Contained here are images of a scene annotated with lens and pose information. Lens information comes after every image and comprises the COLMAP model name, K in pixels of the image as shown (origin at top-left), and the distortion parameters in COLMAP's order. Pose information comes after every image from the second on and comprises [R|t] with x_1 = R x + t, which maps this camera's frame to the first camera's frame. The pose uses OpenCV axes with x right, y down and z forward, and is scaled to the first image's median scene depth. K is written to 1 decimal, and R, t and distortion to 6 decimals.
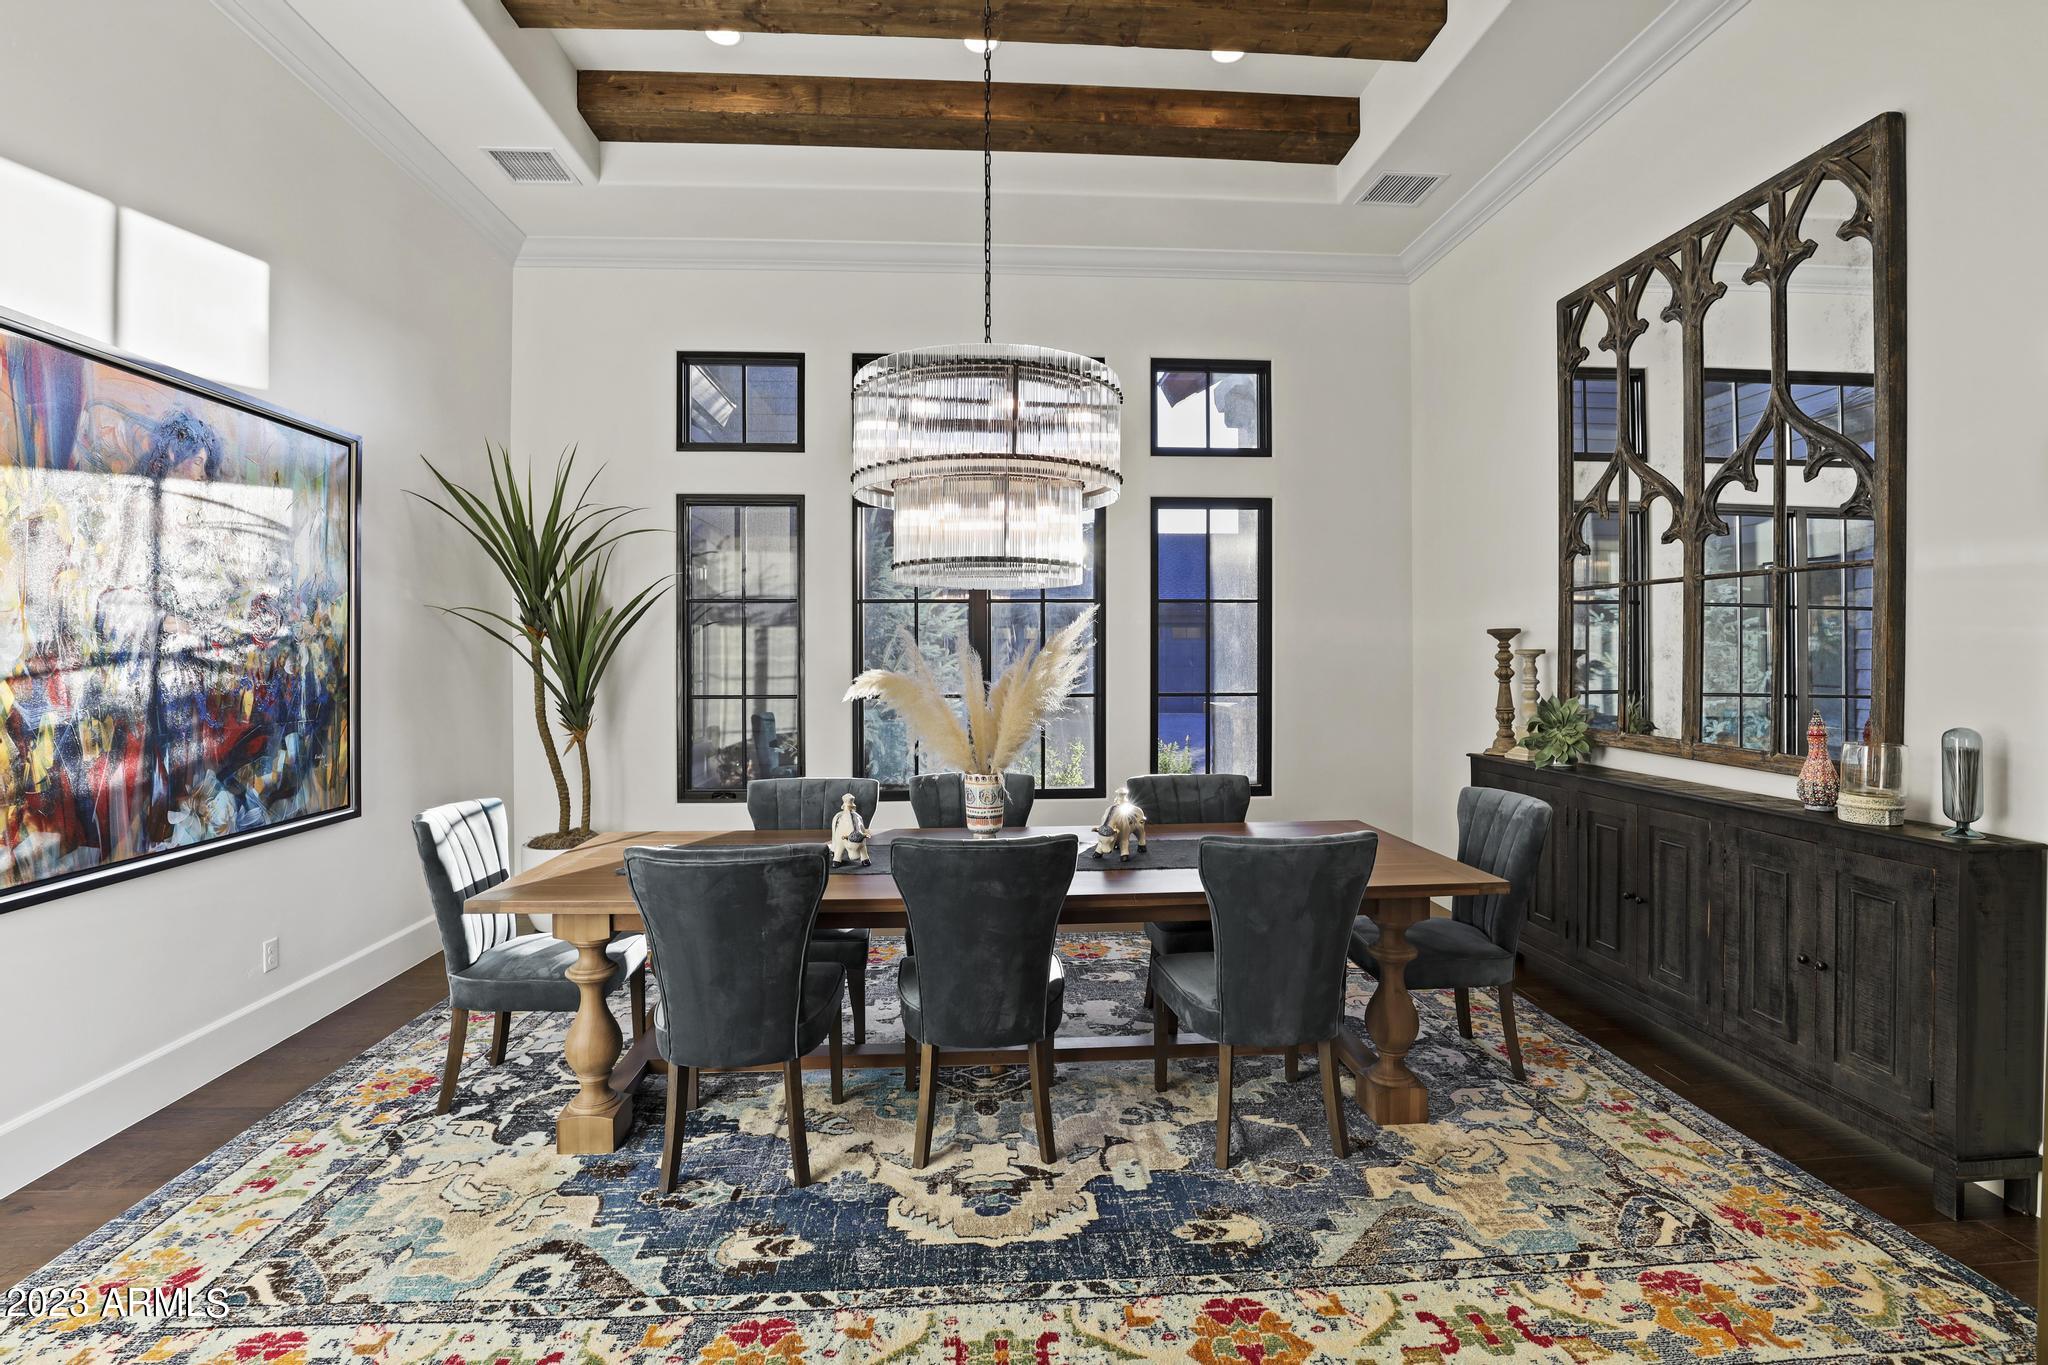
lens RADIAL K [[943.6, 0, 1027.2], [0, 943.6, 664.1], [0, 0, 1]] dist [-0.037015, 0.007923]
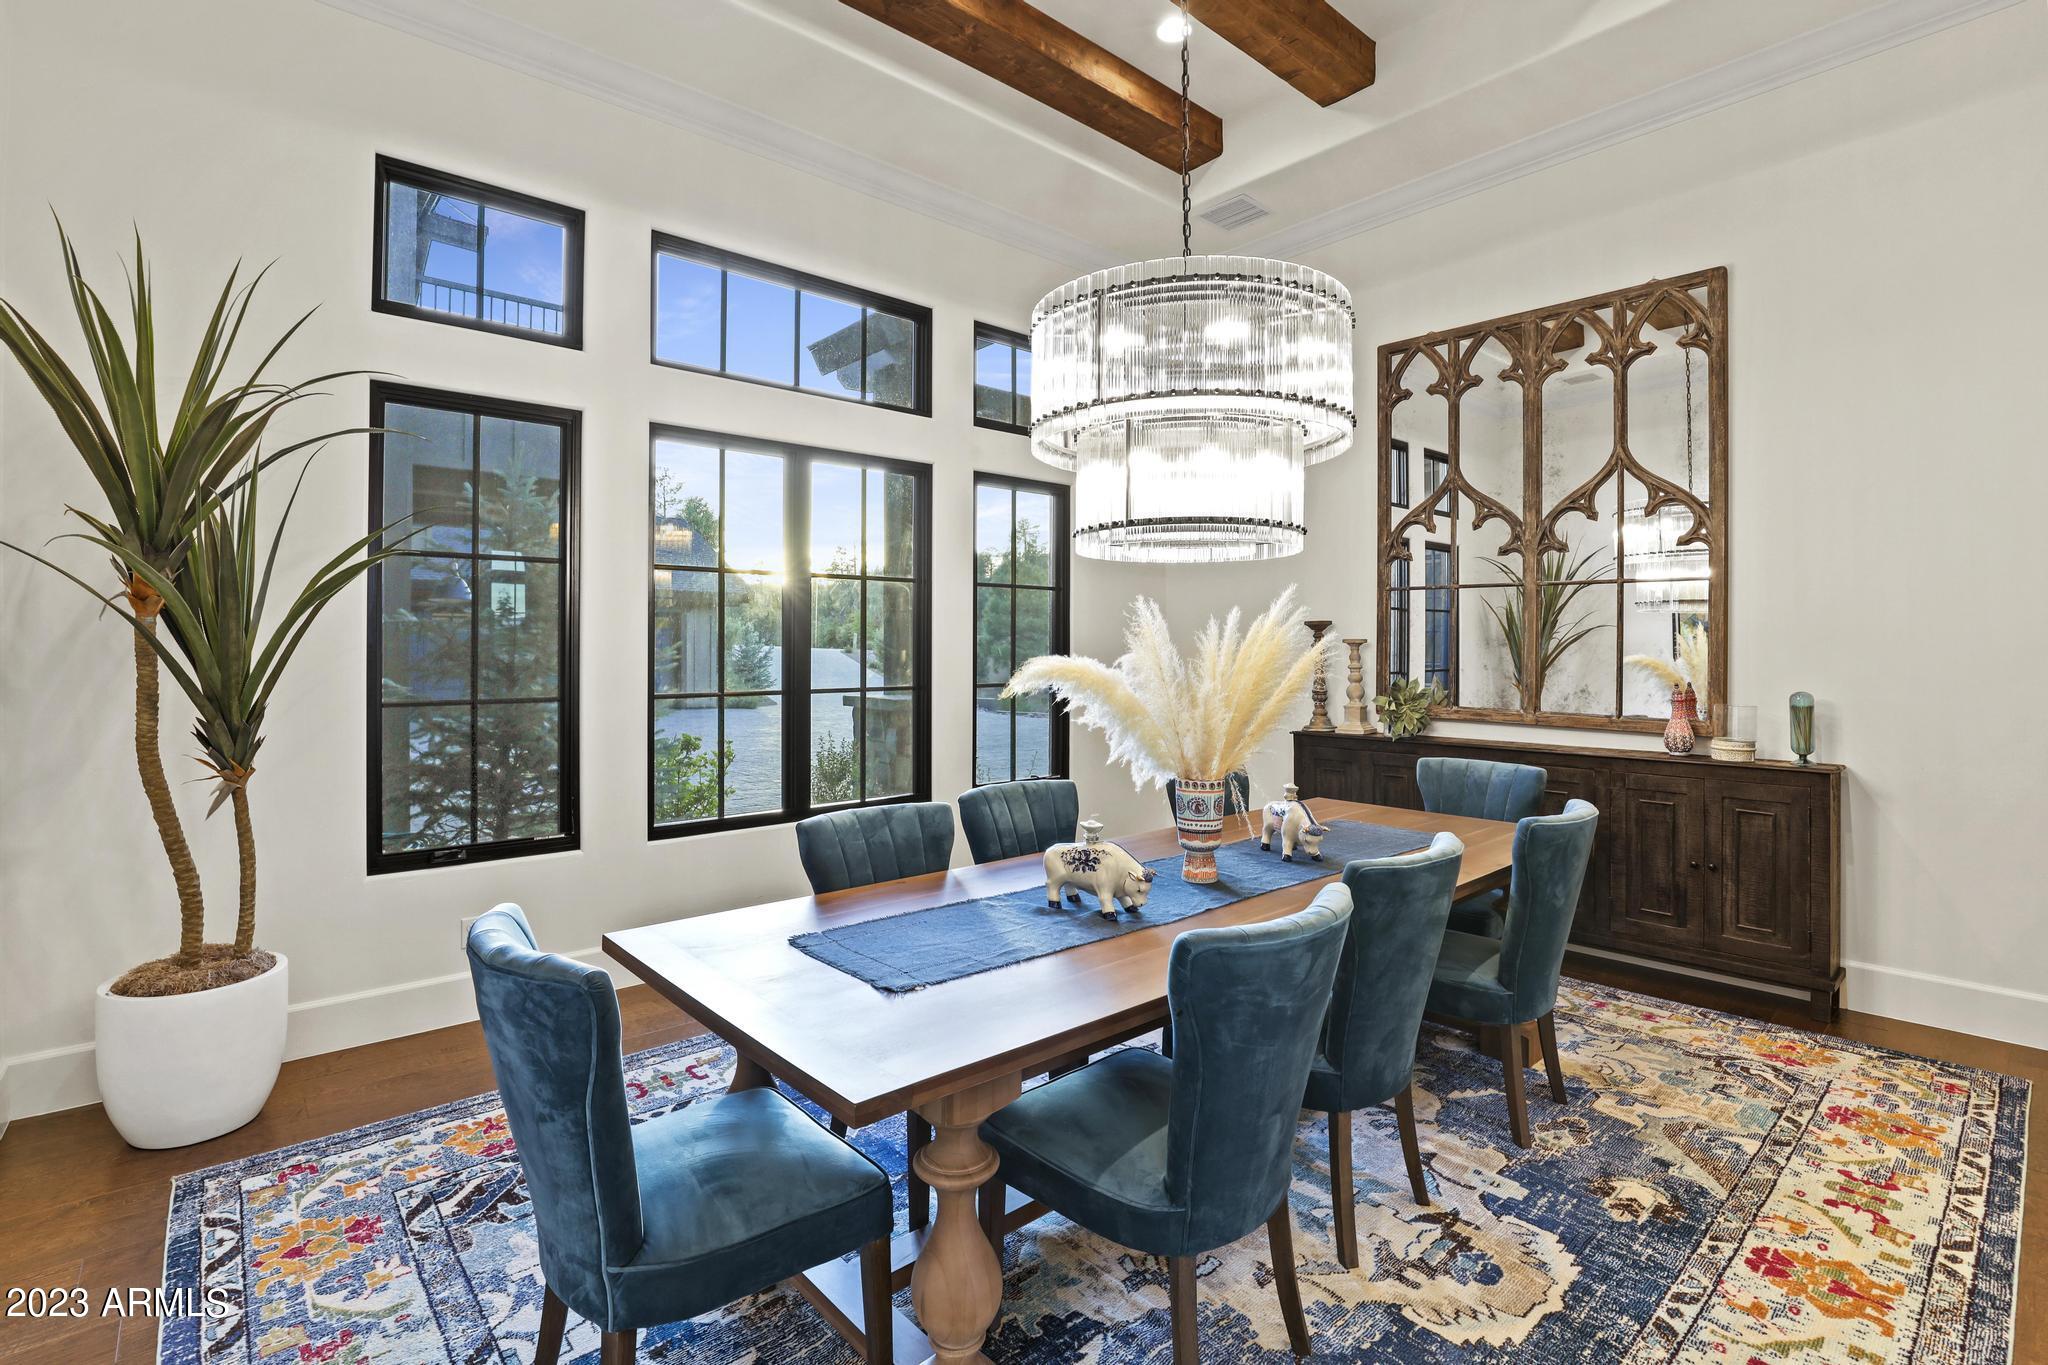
lens RADIAL K [[946.5, 0, 1018.5], [0, 946.5, 648.1], [0, 0, 1]] dist [-0.028514, 0.006232]
pose [[0.794828, 0.001311, 0.606834, -0.829733], [0.004048, 0.999964, -0.007462, 0.003738], [-0.606822, 0.008387, 0.794794, 0.516362]]
